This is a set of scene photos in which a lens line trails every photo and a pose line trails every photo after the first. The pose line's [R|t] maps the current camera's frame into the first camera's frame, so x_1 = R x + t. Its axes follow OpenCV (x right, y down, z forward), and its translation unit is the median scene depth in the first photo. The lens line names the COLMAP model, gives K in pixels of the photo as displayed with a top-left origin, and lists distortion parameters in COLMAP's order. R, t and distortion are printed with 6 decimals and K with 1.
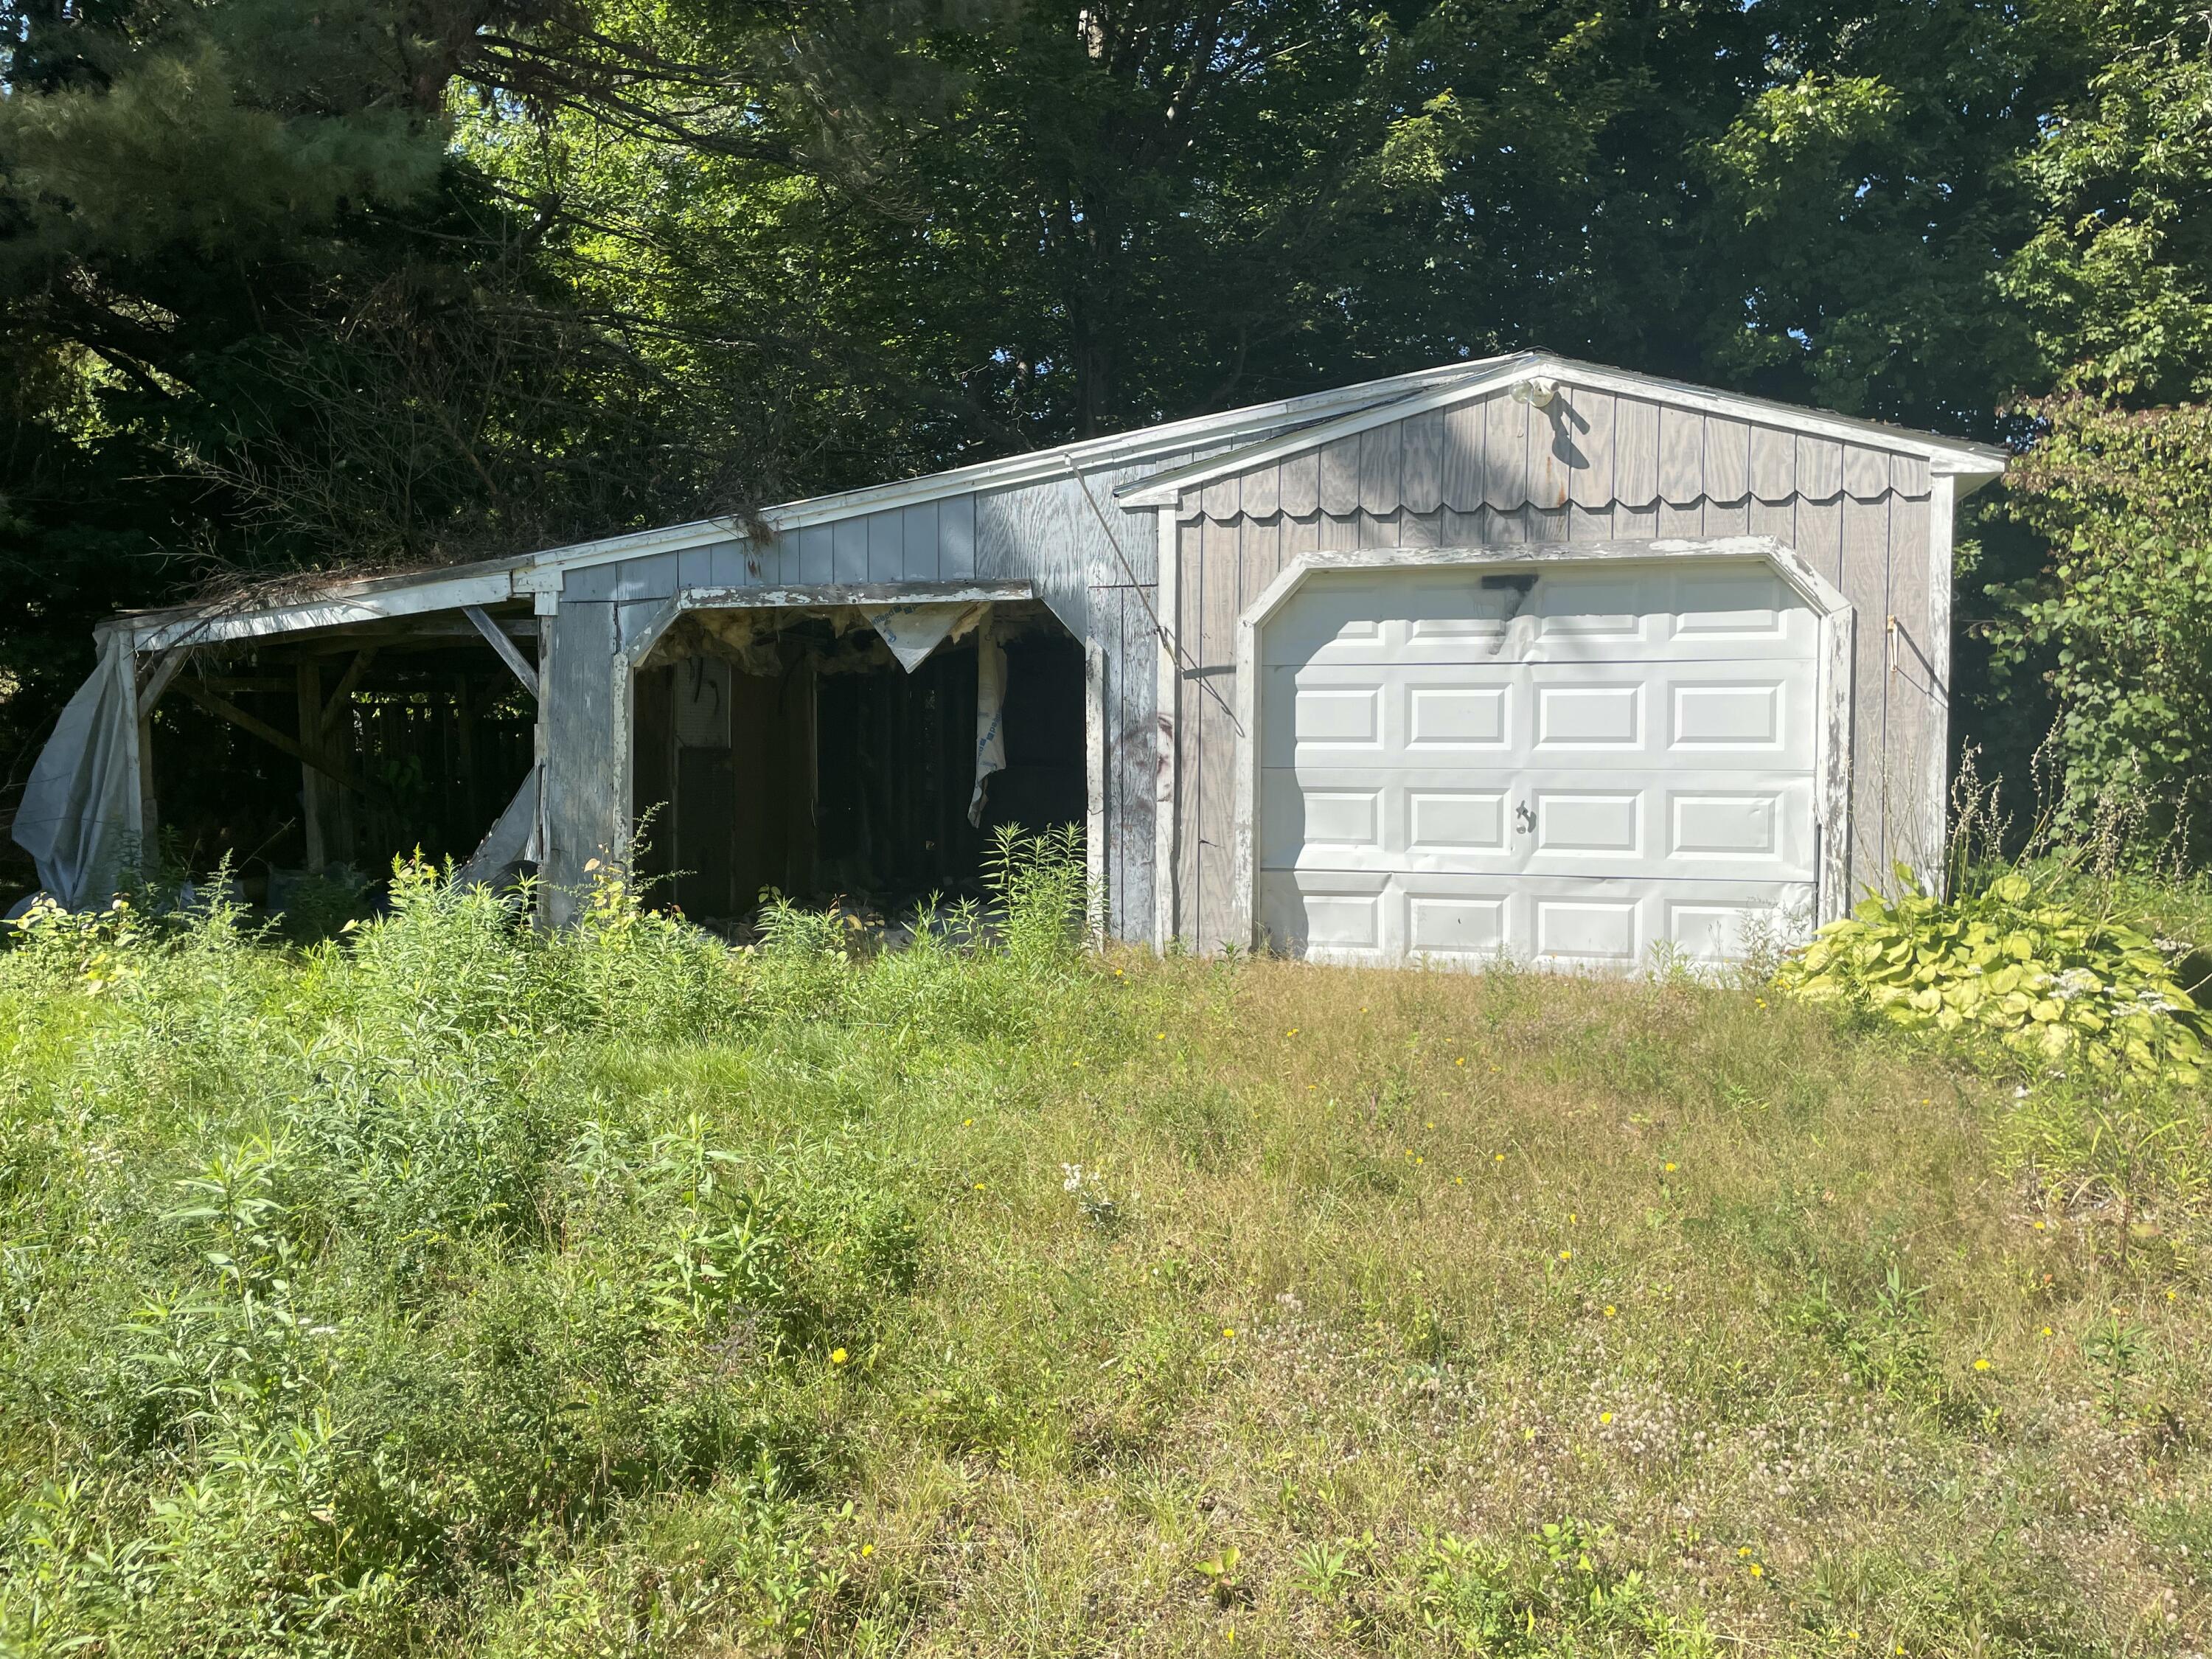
lens RADIAL K [[1717.0, 0, 1108.0], [0, 1717.0, 783.3], [0, 0, 1]] dist [0.002782, -0.008764]
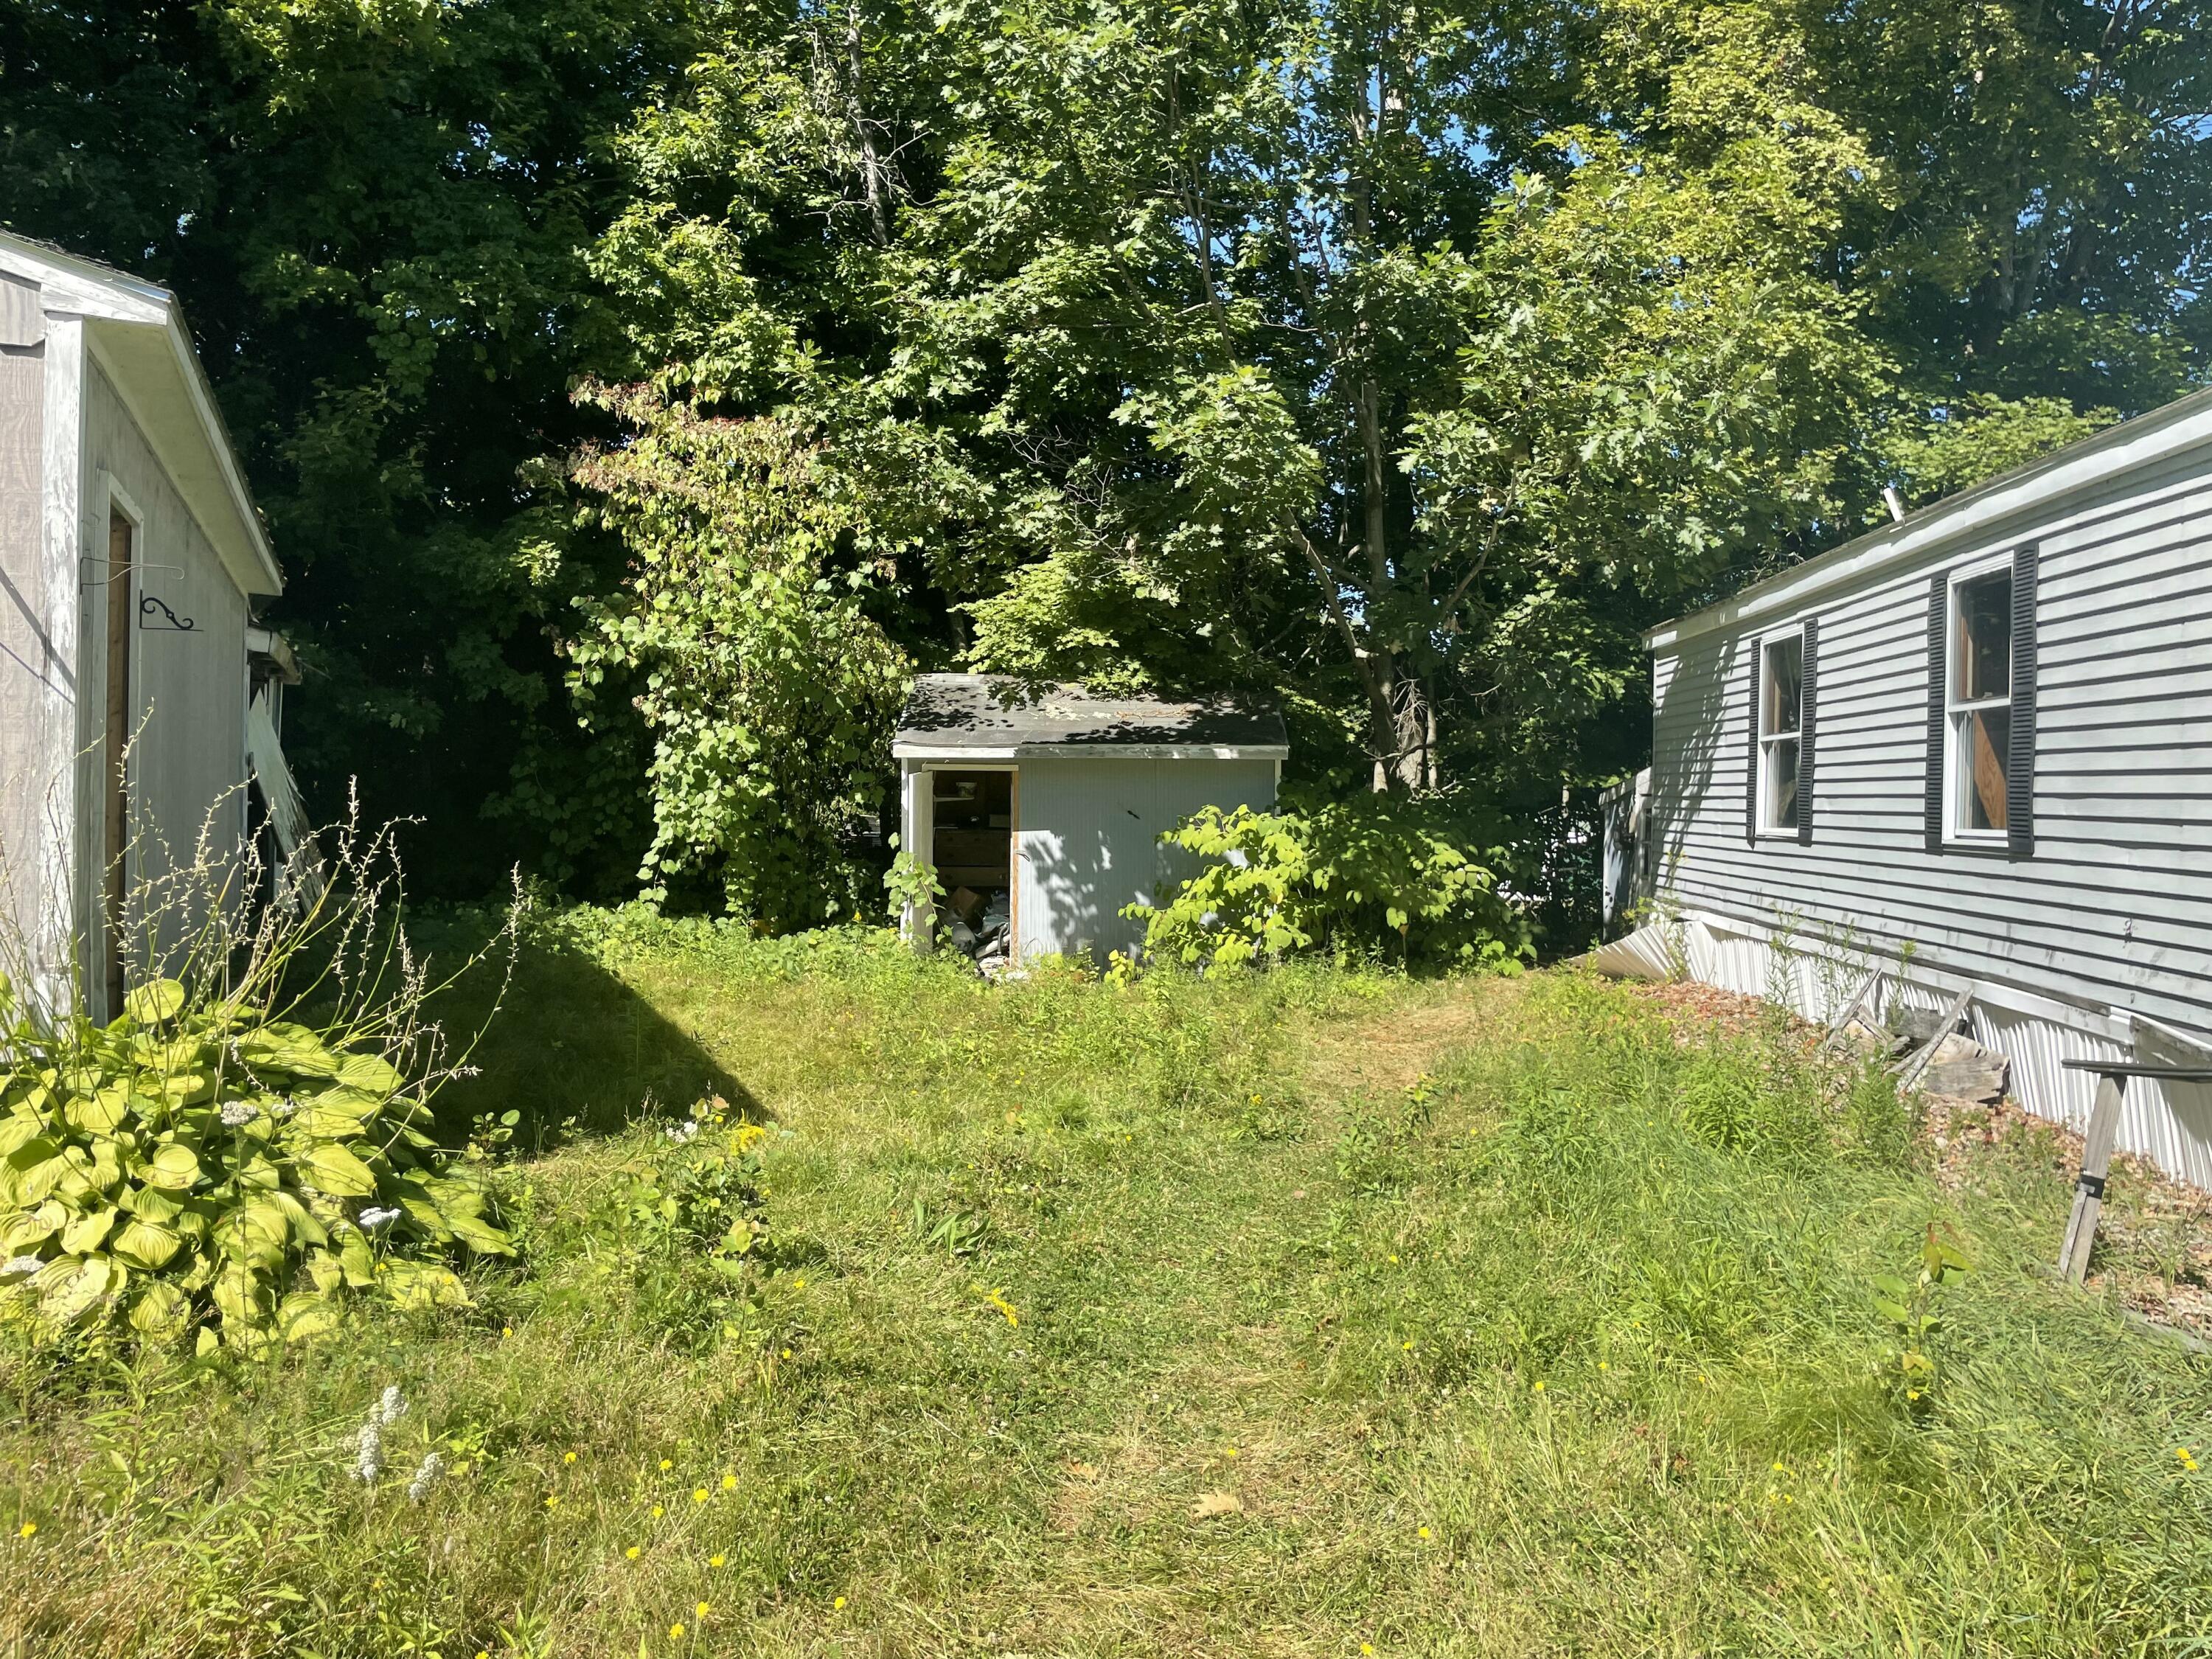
lens RADIAL K [[1717.0, 0, 1108.0], [0, 1717.0, 783.3], [0, 0, 1]] dist [0.002782, -0.008764]
pose [[0.780472, 0.013028, 0.625056, 0.176807], [-0.001618, 0.999822, -0.018819, -0.002262], [-0.625189, 0.013677, 0.780353, 0.135048]]
